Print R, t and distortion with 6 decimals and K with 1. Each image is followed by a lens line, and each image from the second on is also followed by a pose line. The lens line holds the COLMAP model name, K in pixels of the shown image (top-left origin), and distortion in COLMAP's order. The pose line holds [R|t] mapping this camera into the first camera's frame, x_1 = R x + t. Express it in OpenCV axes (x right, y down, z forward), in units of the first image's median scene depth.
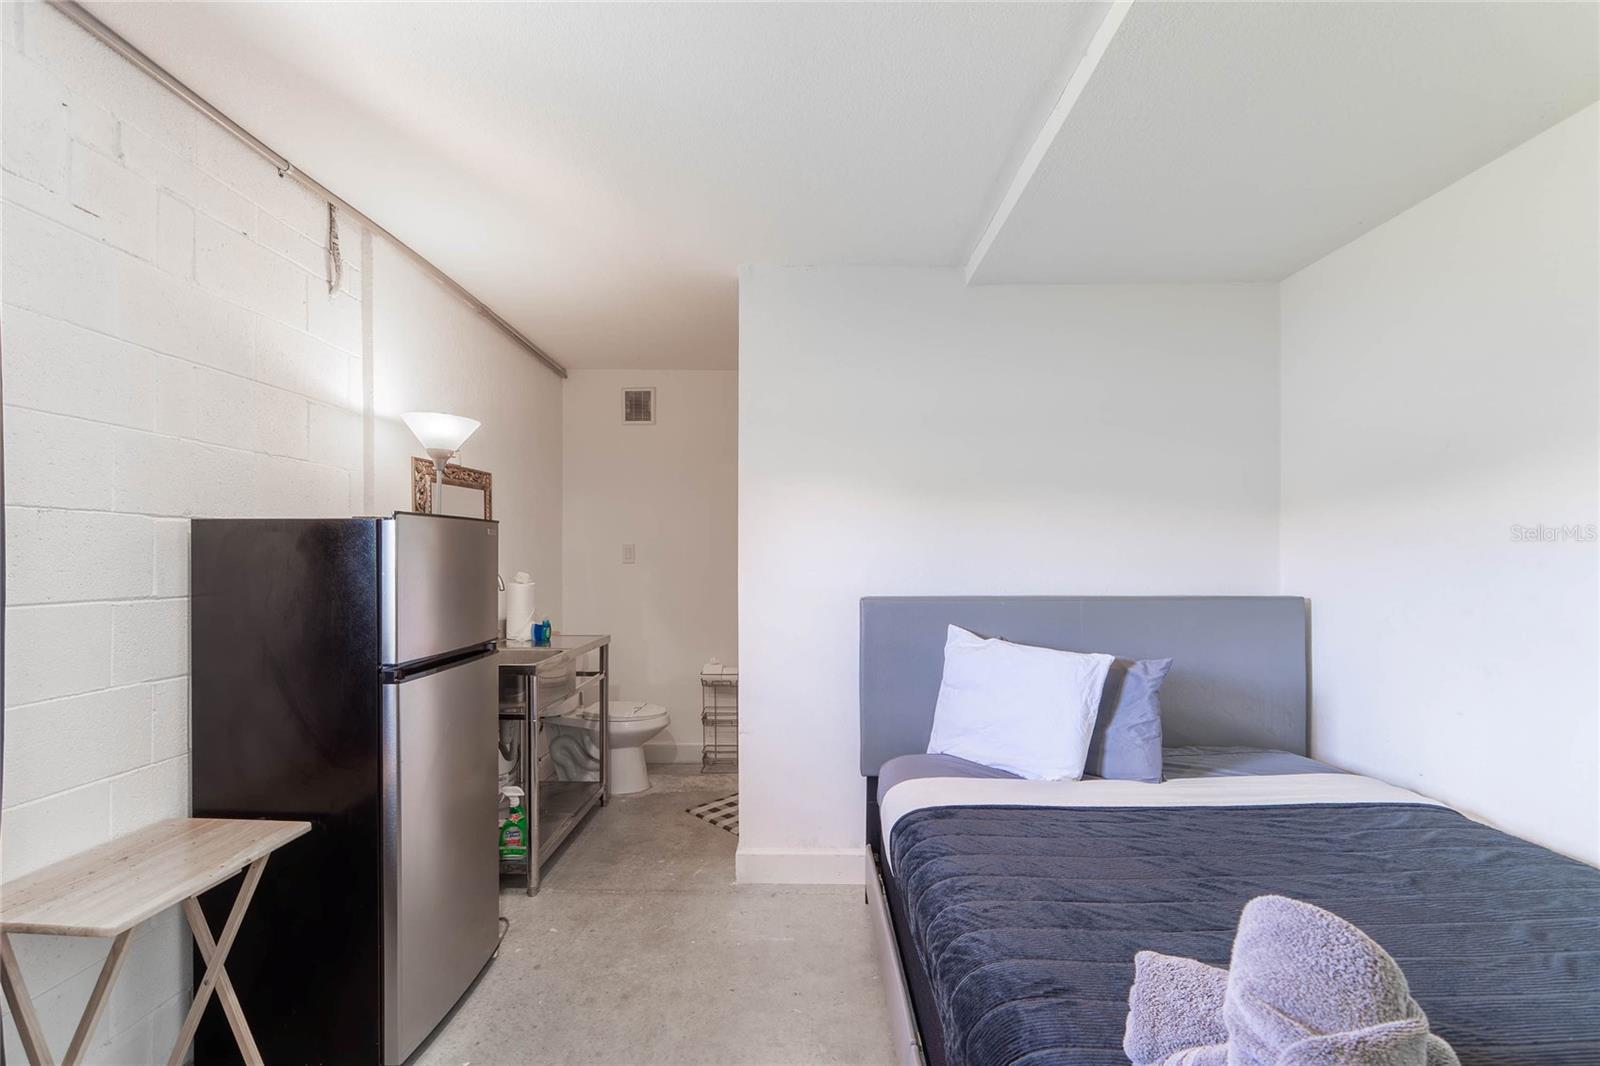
lens RADIAL K [[688.7, 0, 784.1], [0, 688.7, 560.2], [0, 0, 1]] dist [-0.000707, 0.000069]
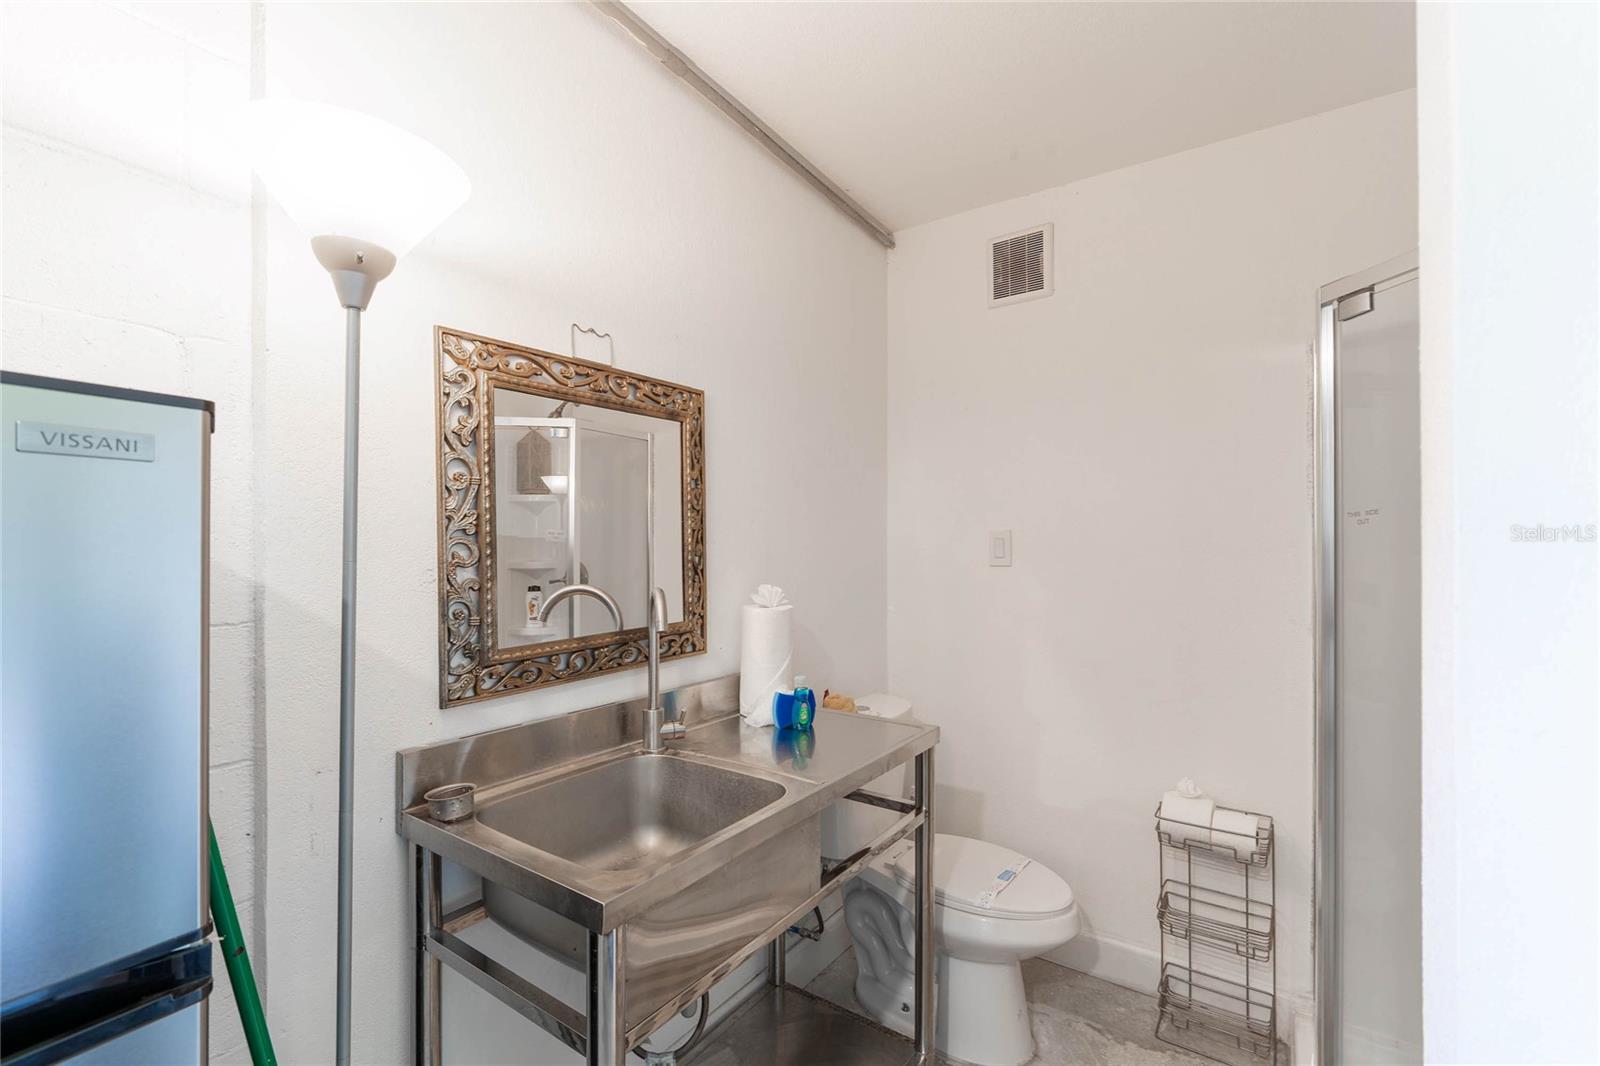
lens RADIAL K [[675.1, 0, 800.0], [0, 675.1, 533.0], [0, 0, 1]] dist [-0.010253, -0.000087]
pose [[0.837508, -0.006847, -0.546382, -0.102164], [-0.008851, 0.999620, -0.026092, -0.009300], [0.546354, 0.026688, 0.837129, 0.683444]]
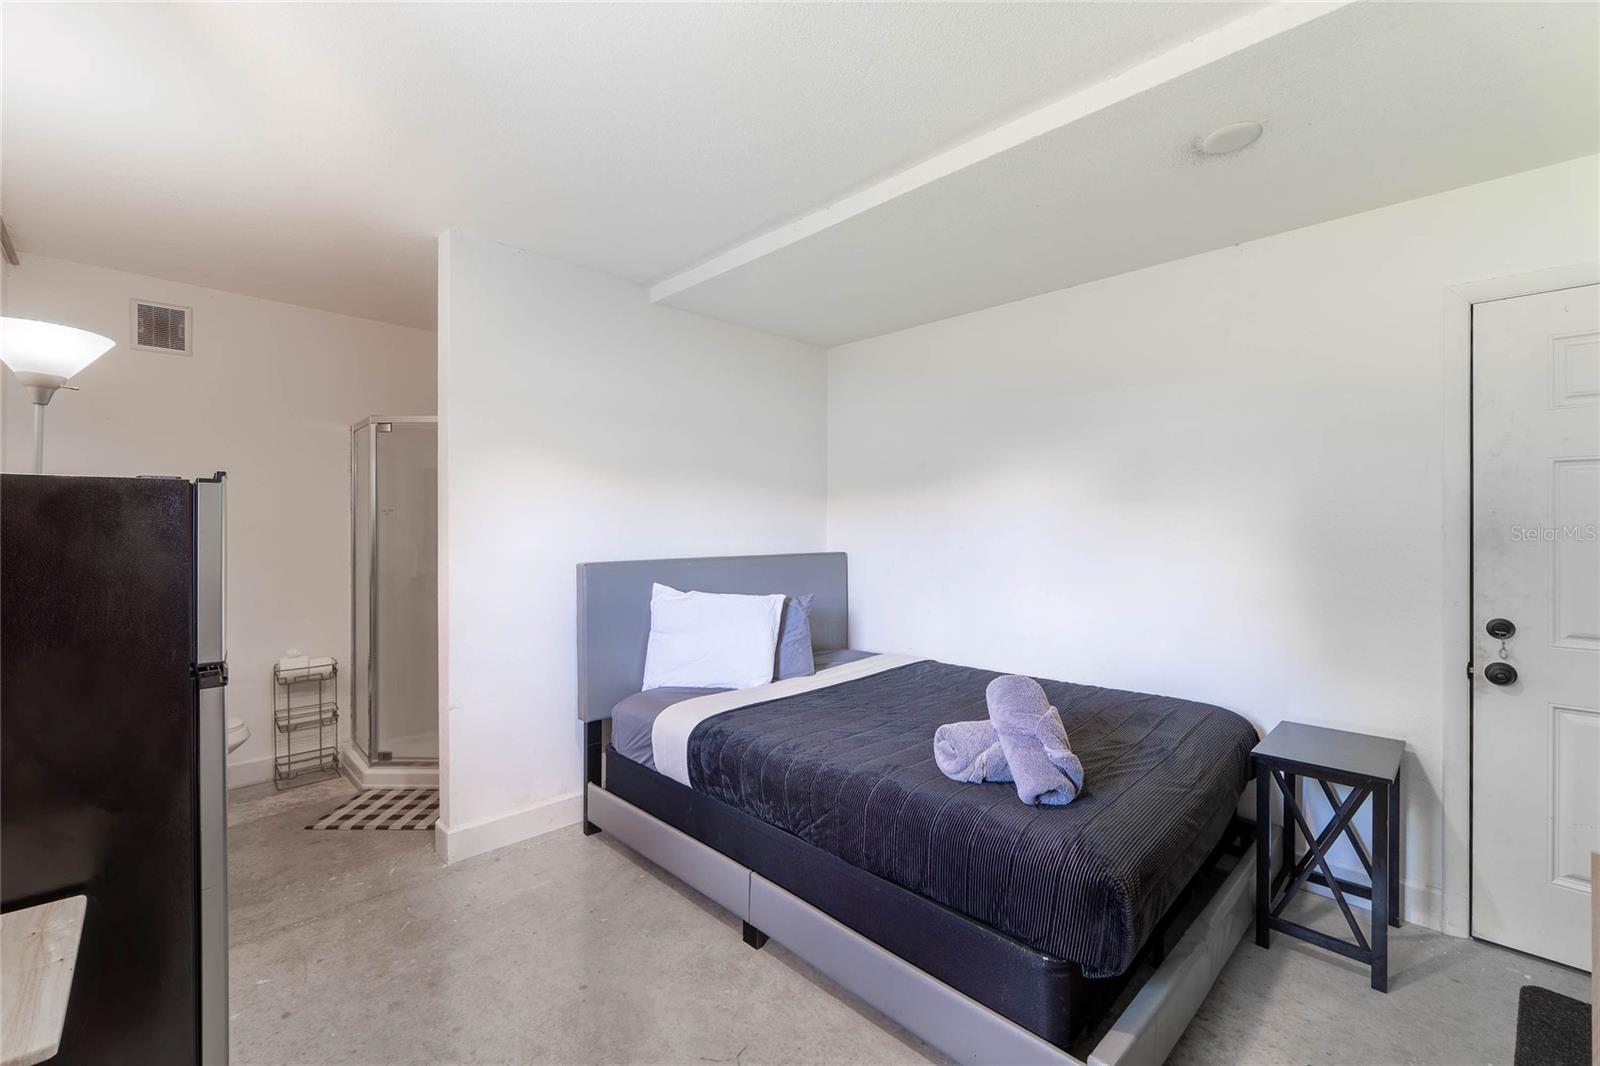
lens RADIAL K [[687.6, 0, 800.0], [0, 687.6, 533.0], [0, 0, 1]] dist [-0.000940, -0.000185]
pose [[0.696712, -0.008549, 0.717300, -0.374477], [0.006629, 0.999963, 0.005479, 0.000368], [-0.717320, 0.000938, 0.696743, -0.026662]]
